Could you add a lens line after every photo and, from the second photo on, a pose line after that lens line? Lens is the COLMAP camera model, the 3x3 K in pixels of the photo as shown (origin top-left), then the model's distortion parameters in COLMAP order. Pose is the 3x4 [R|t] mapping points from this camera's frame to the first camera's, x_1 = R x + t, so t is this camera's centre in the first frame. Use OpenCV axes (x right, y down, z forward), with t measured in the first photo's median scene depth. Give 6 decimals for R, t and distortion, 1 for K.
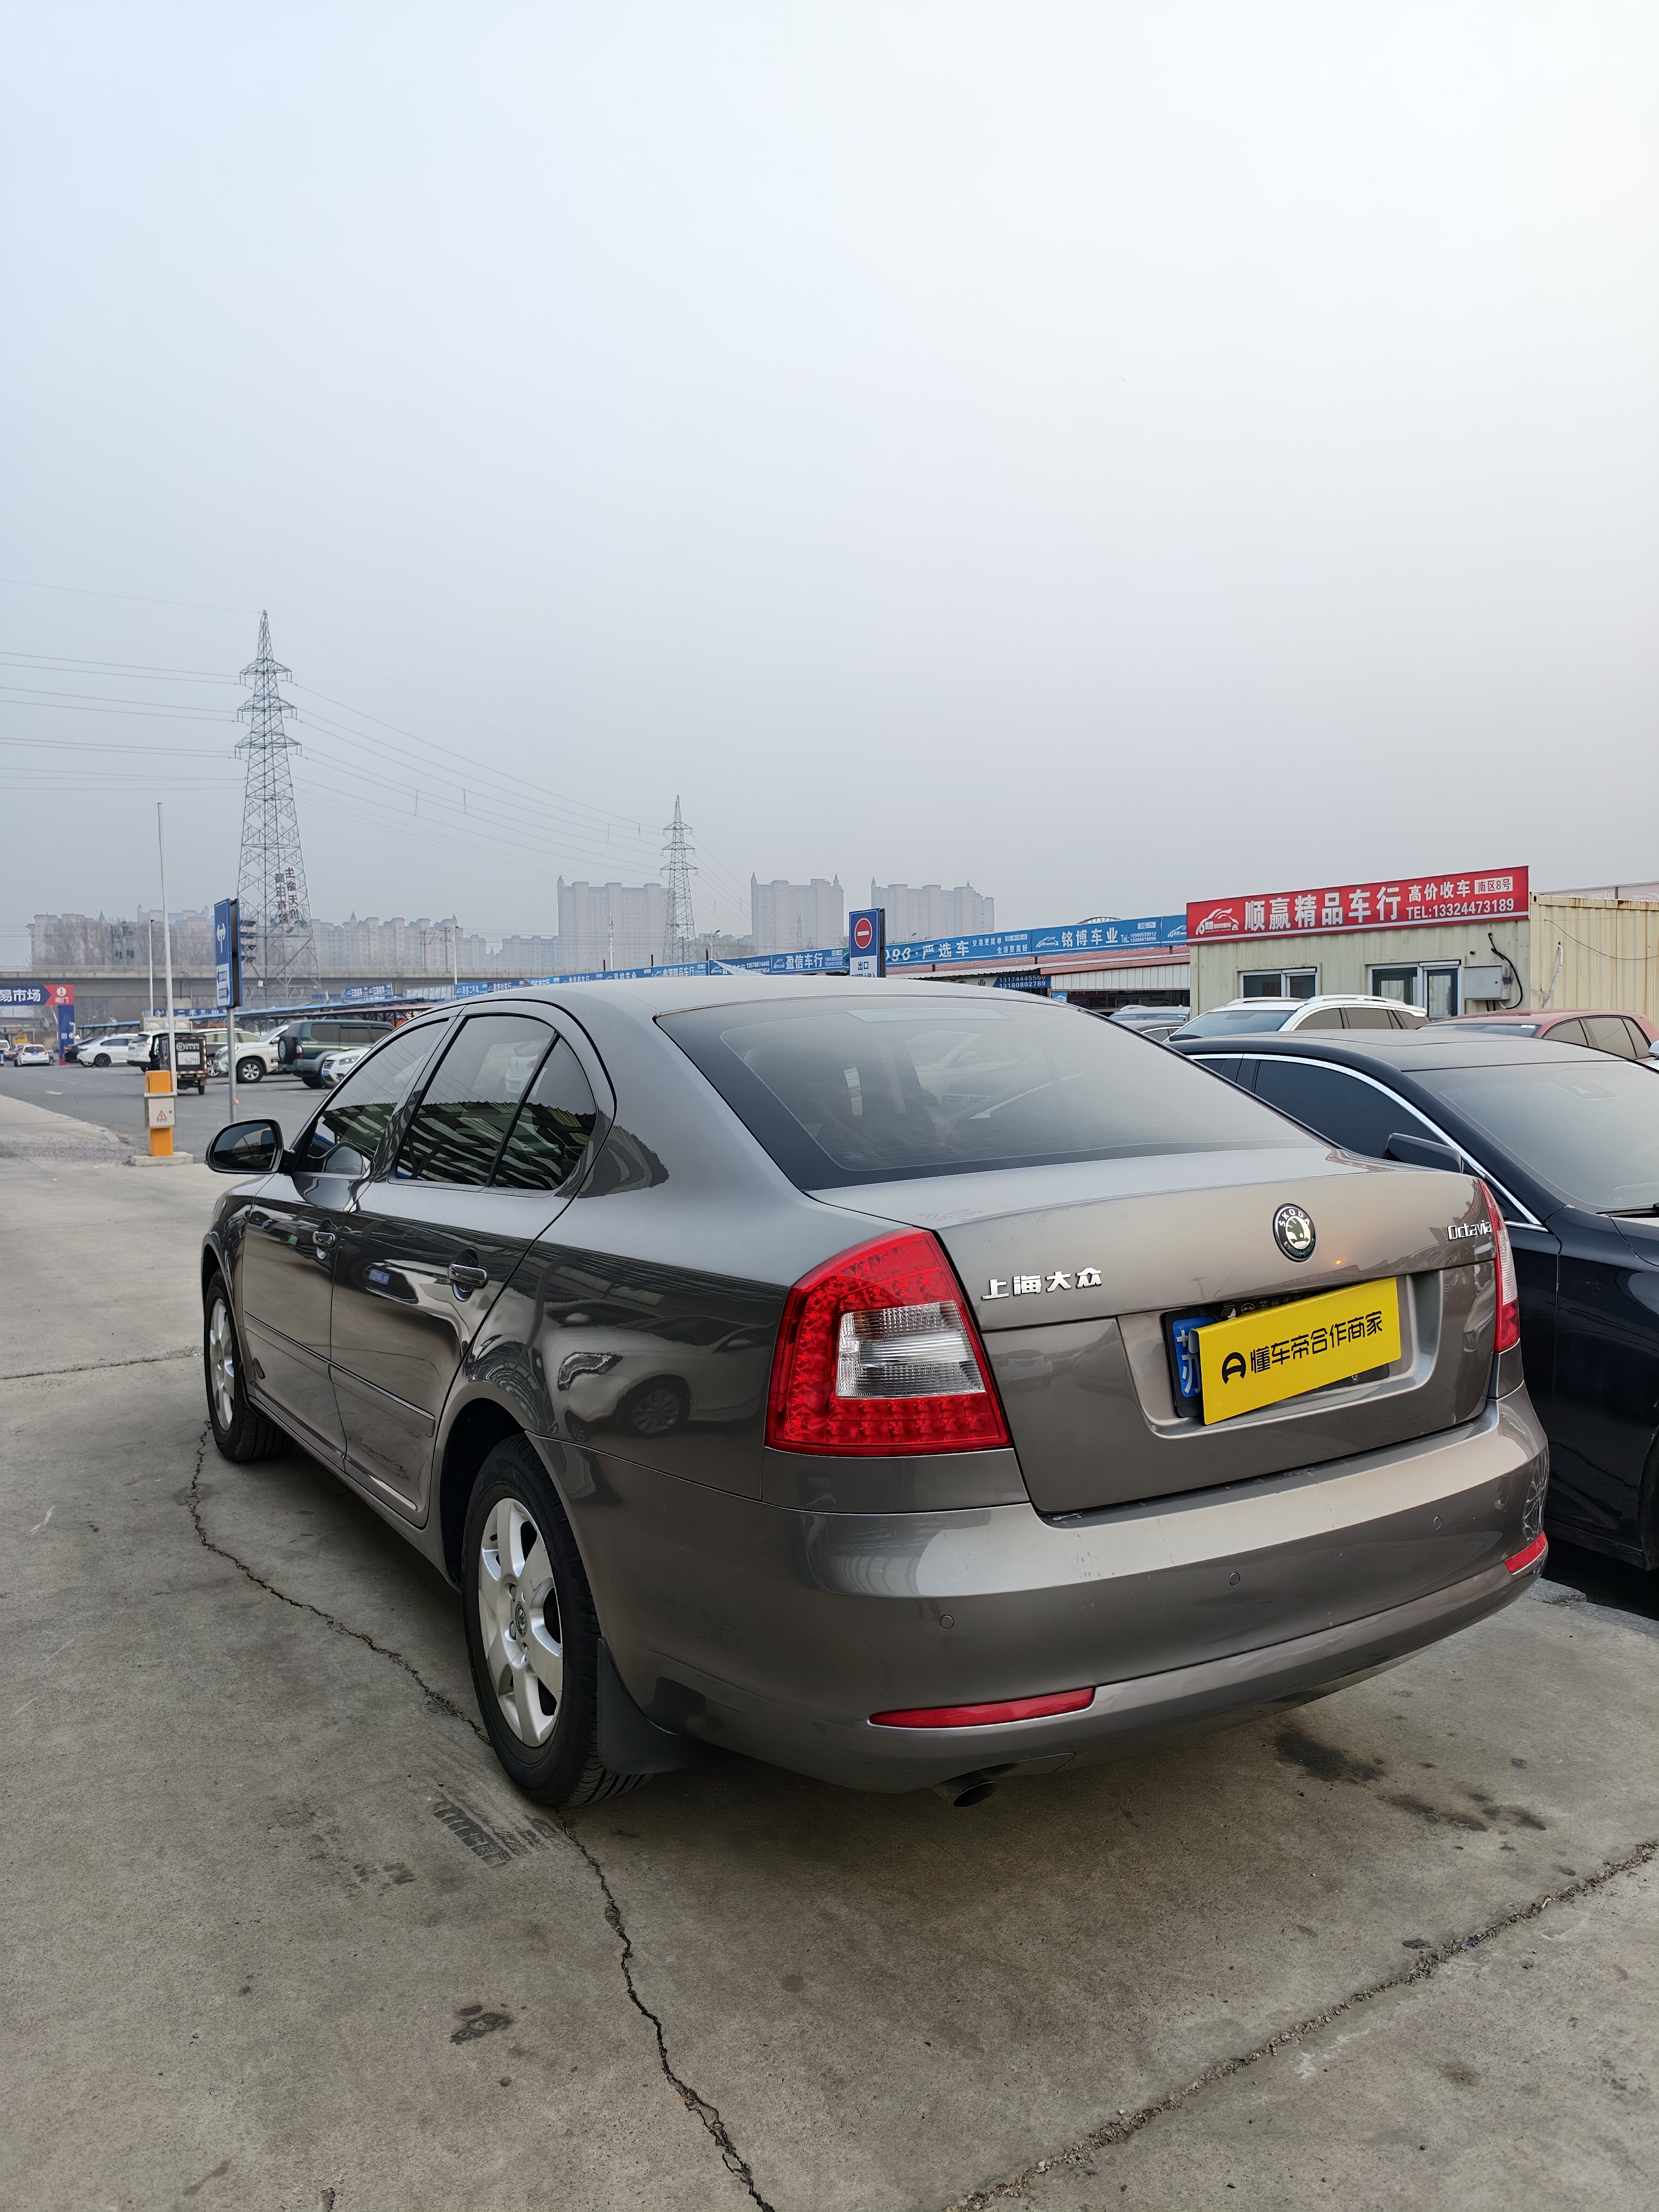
lens RADIAL K [[1498.0, 0, 822.0], [0, 1498.0, 1098.0], [0, 0, 1]] dist [0.006986, 0.003199]
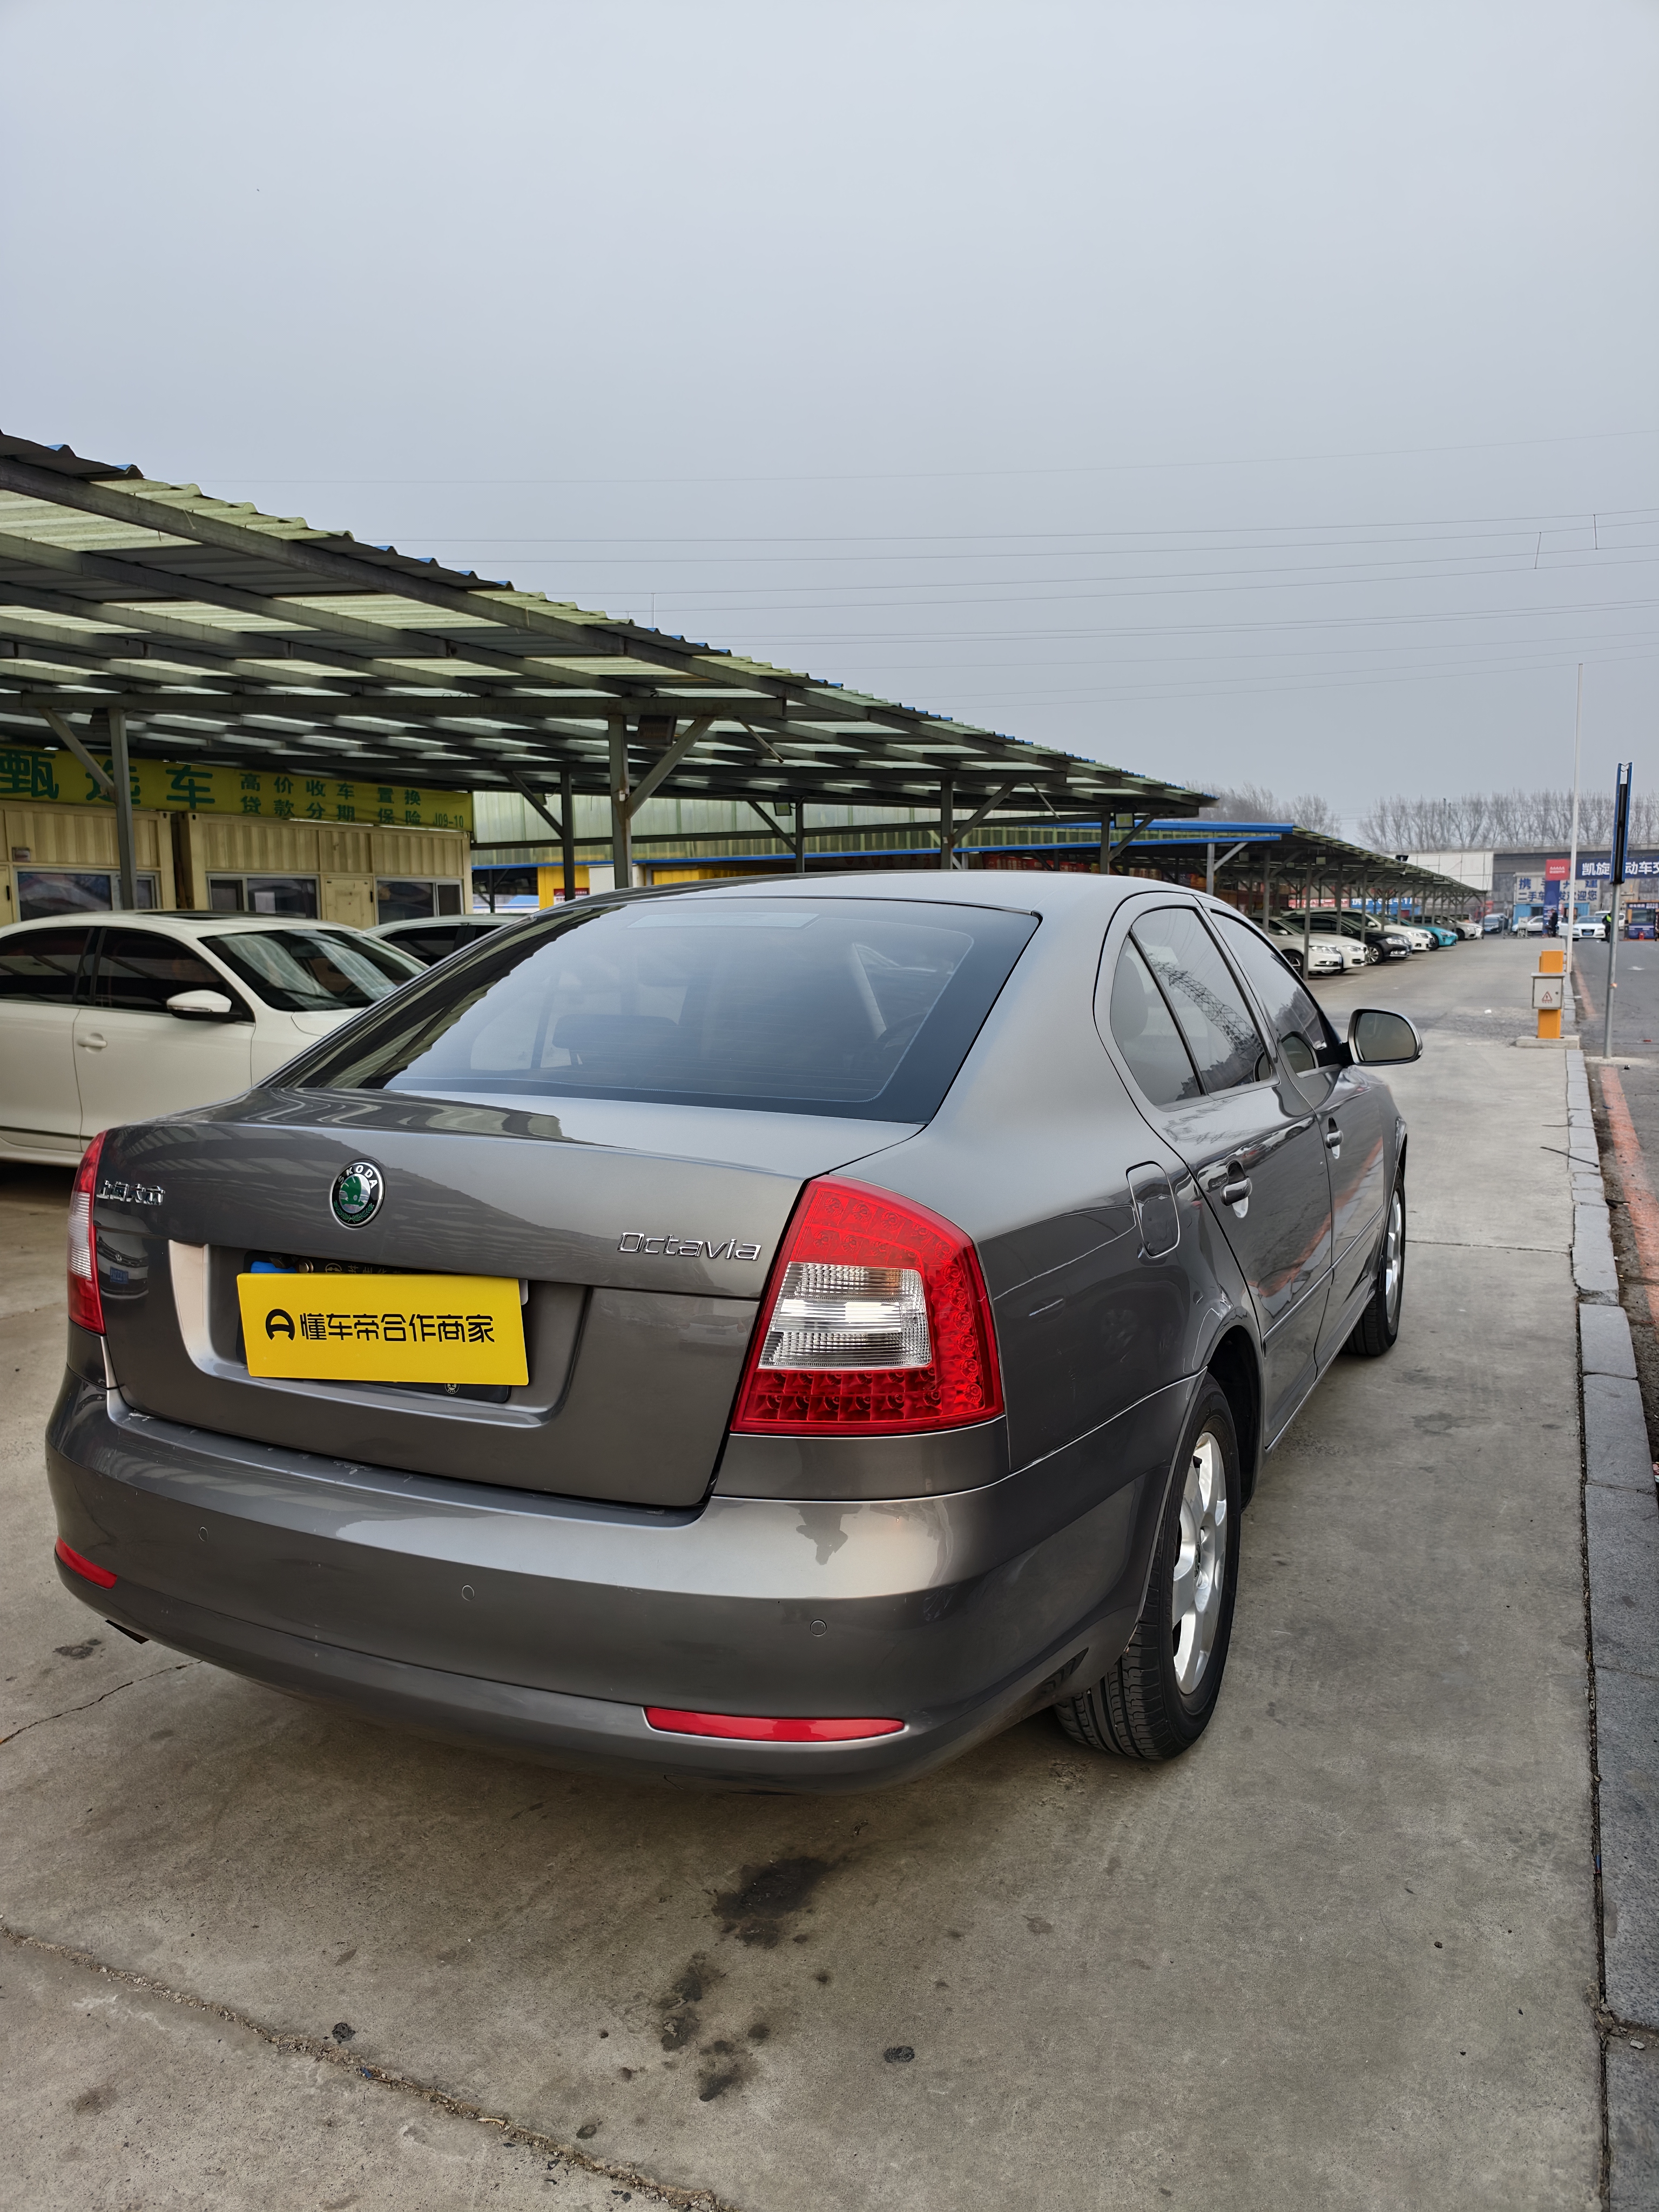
lens RADIAL K [[1500.7, 0, 833.6], [0, 1500.7, 1116.7], [0, 0, 1]] dist [0.007015, -0.002297]
pose [[0.559235, 0.116054, -0.820846, 1.160134], [-0.037138, 0.992666, 0.115044, -0.061565], [0.828177, -0.033852, 0.559444, 0.748125]]
